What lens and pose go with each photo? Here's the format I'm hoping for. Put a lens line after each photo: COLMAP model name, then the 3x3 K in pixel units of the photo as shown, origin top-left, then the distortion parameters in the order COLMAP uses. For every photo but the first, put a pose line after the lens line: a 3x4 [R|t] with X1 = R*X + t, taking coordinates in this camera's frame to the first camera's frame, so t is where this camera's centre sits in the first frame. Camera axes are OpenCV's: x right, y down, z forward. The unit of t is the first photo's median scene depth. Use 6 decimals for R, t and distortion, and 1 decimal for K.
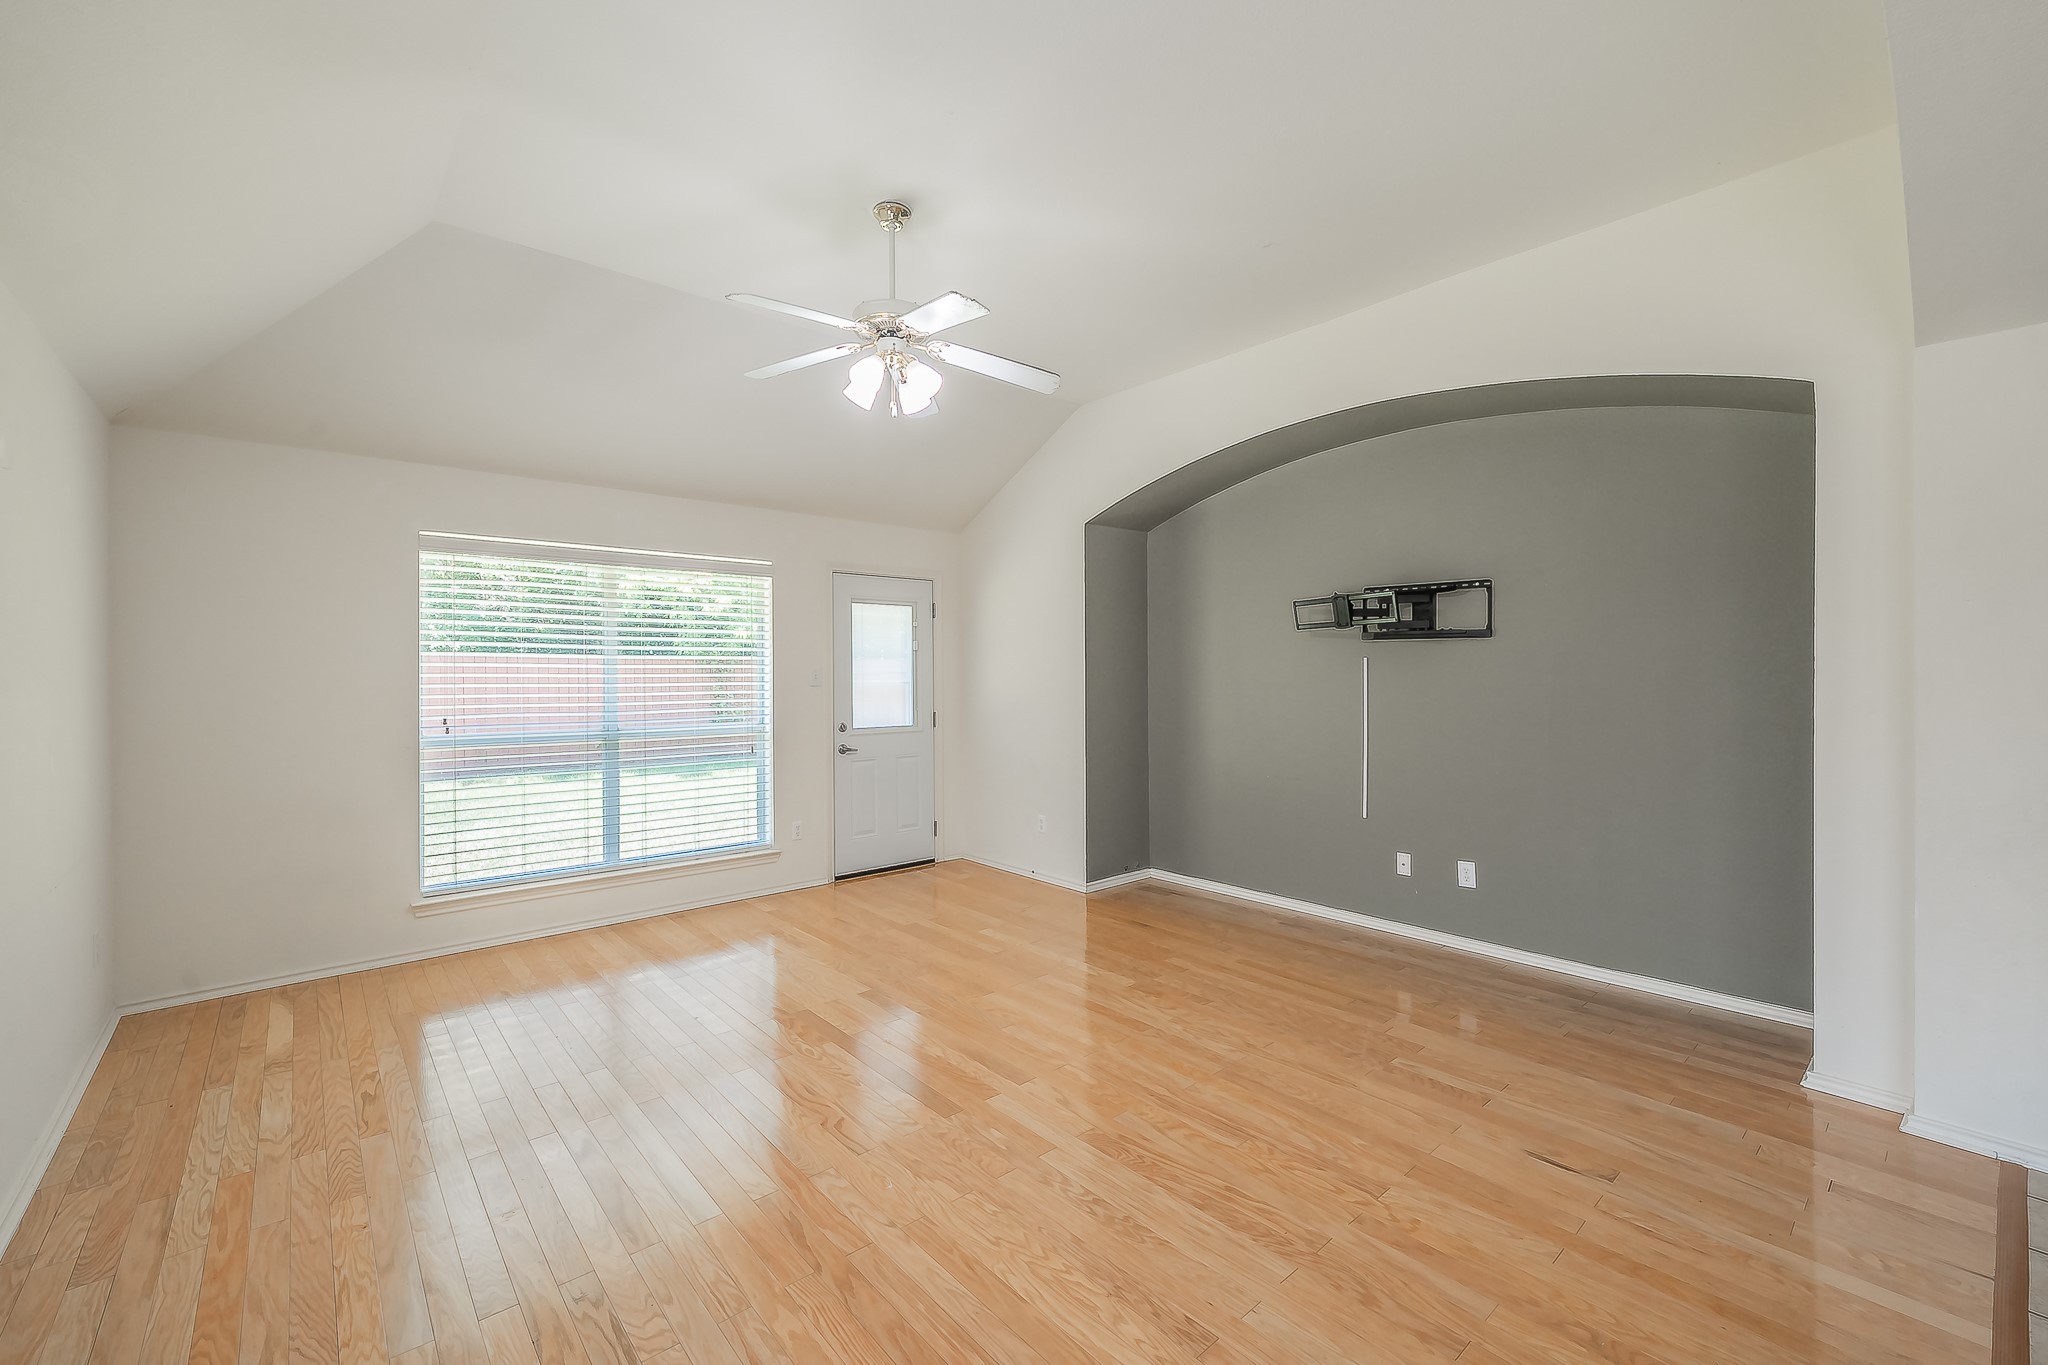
lens RADIAL K [[865.1, 0, 1033.7], [0, 865.1, 679.7], [0, 0, 1]] dist [-0.000349, -0.000837]
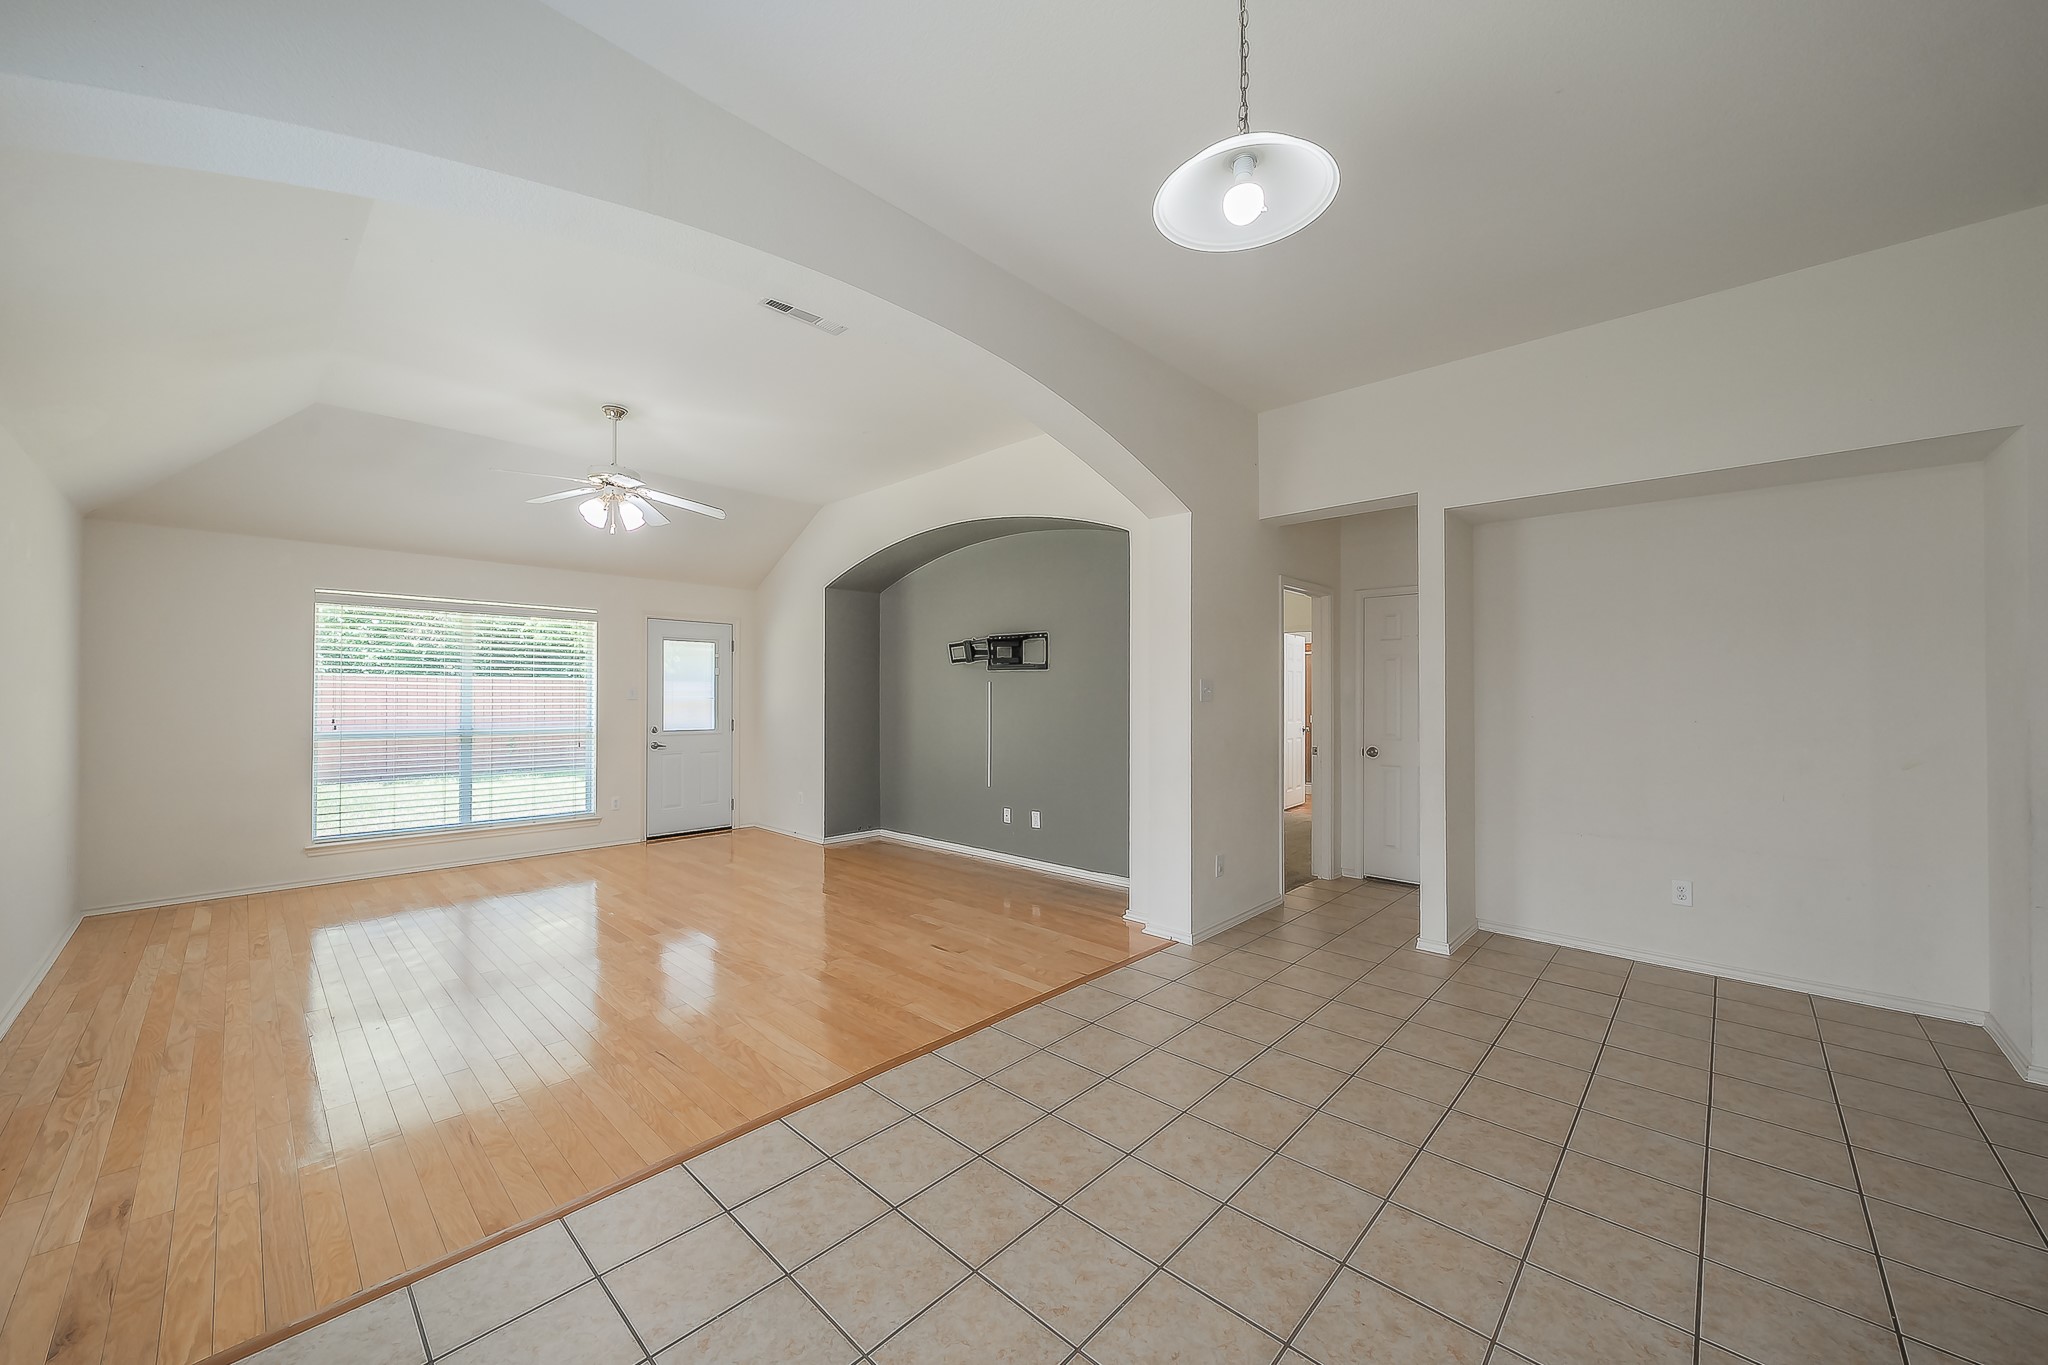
lens RADIAL K [[763.7, 0, 1027.7], [0, 763.7, 691.5], [0, 0, 1]] dist [0.000152, 0.000015]
pose [[0.995363, 0.005475, 0.096034, 0.355769], [-0.004093, 0.999885, -0.014582, 0.012560], [-0.096103, 0.014121, 0.995271, -0.387266]]
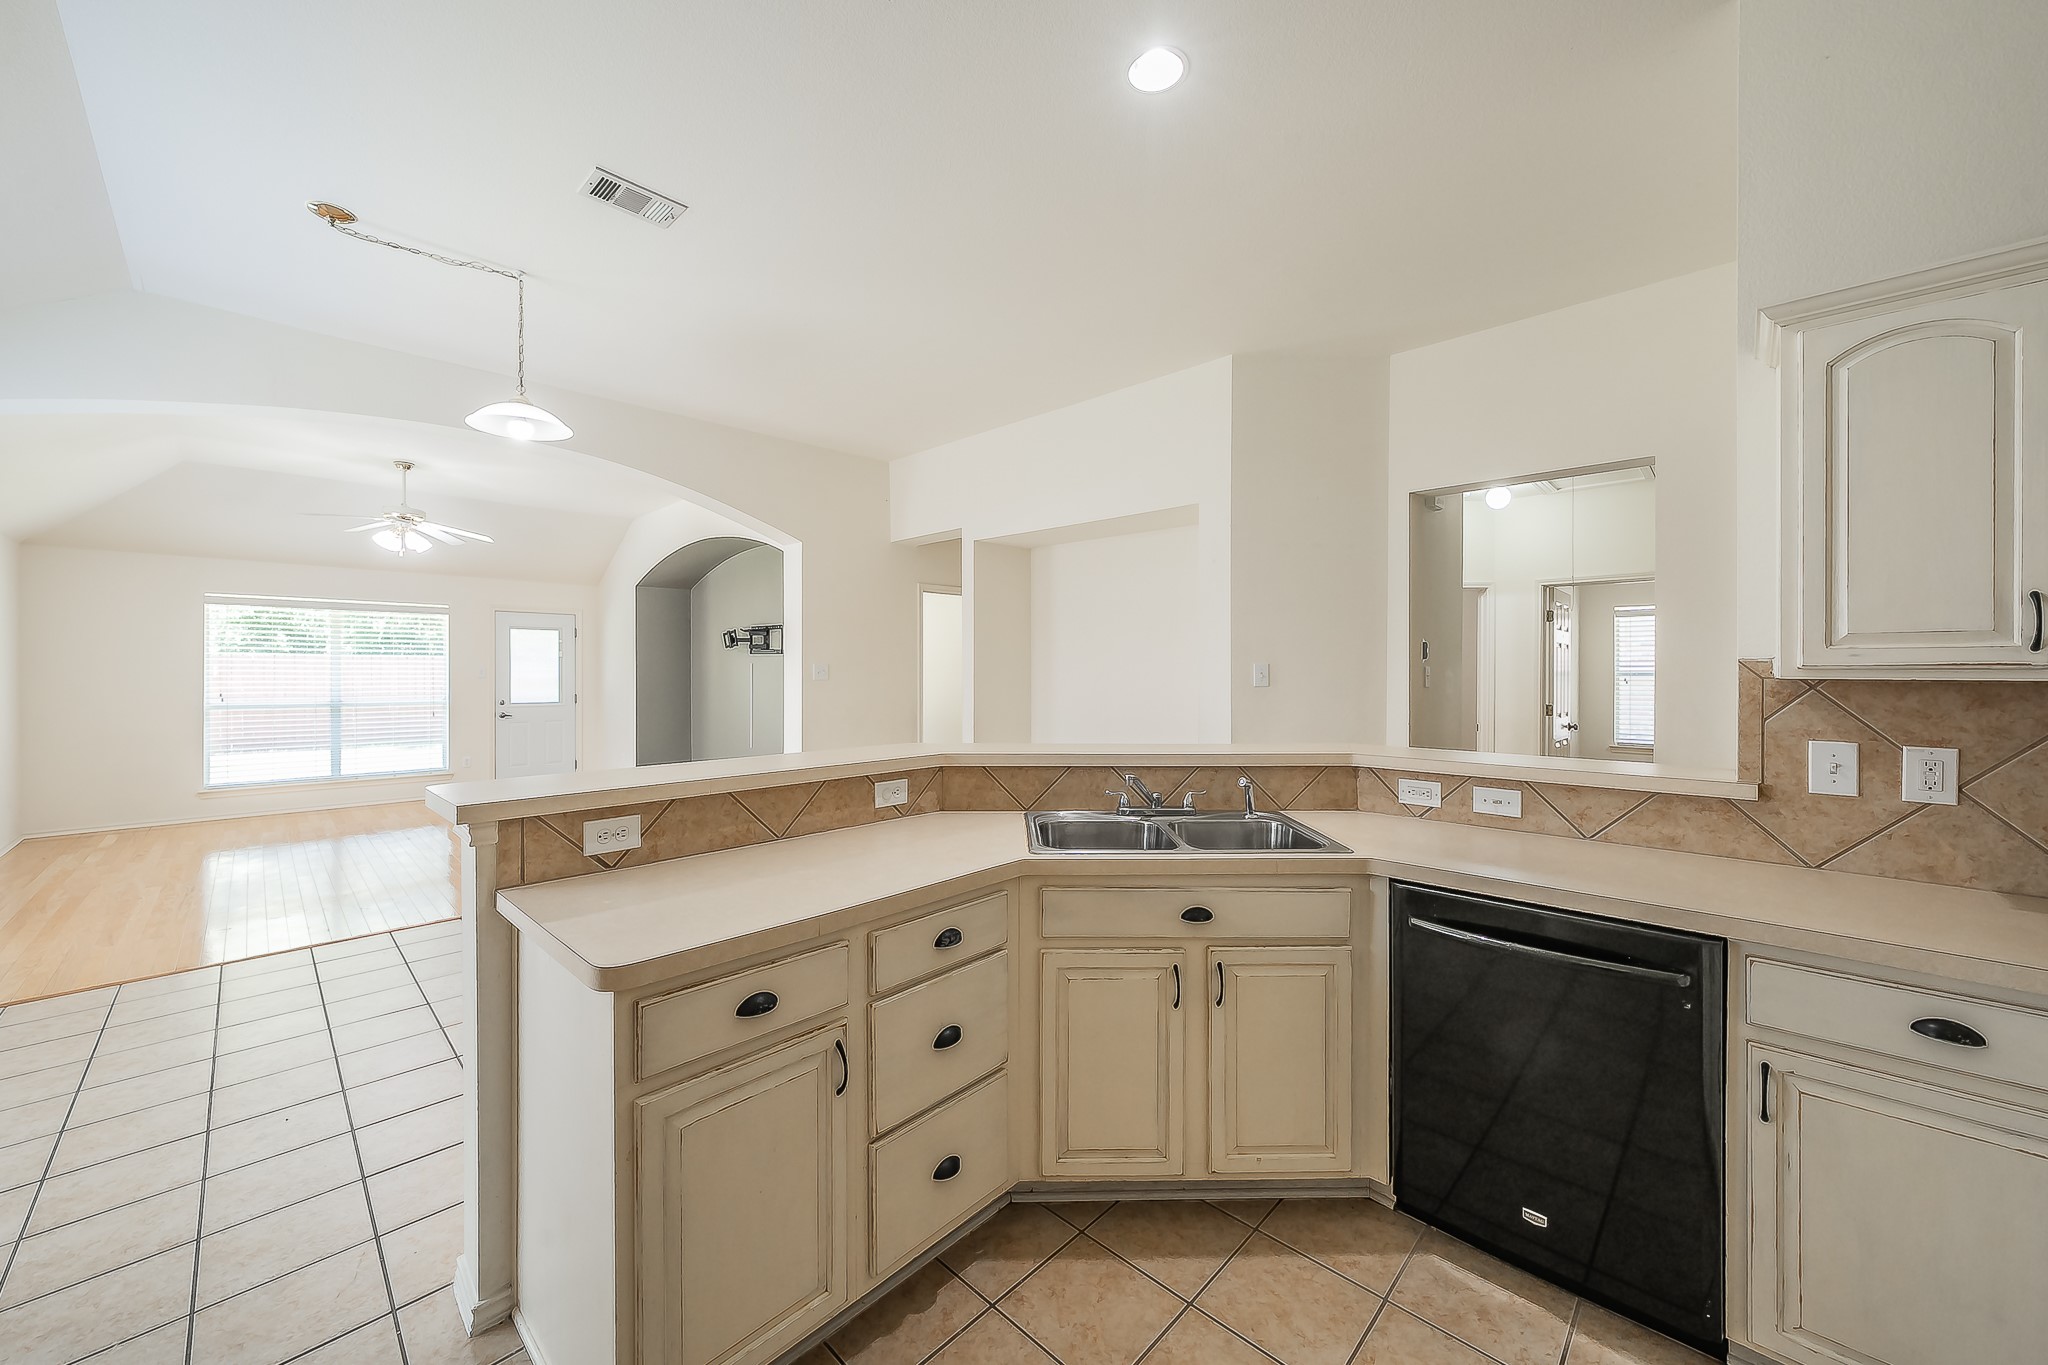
lens RADIAL K [[763.7, 0, 1016.0], [0, 763.7, 675.8], [0, 0, 1]] dist [0.000152, 0.000015]
pose [[0.996668, 0.003440, 0.081490, 0.914748], [-0.003348, 0.999994, -0.001264, 0.002483], [-0.081494, 0.000987, 0.996673, -0.800656]]
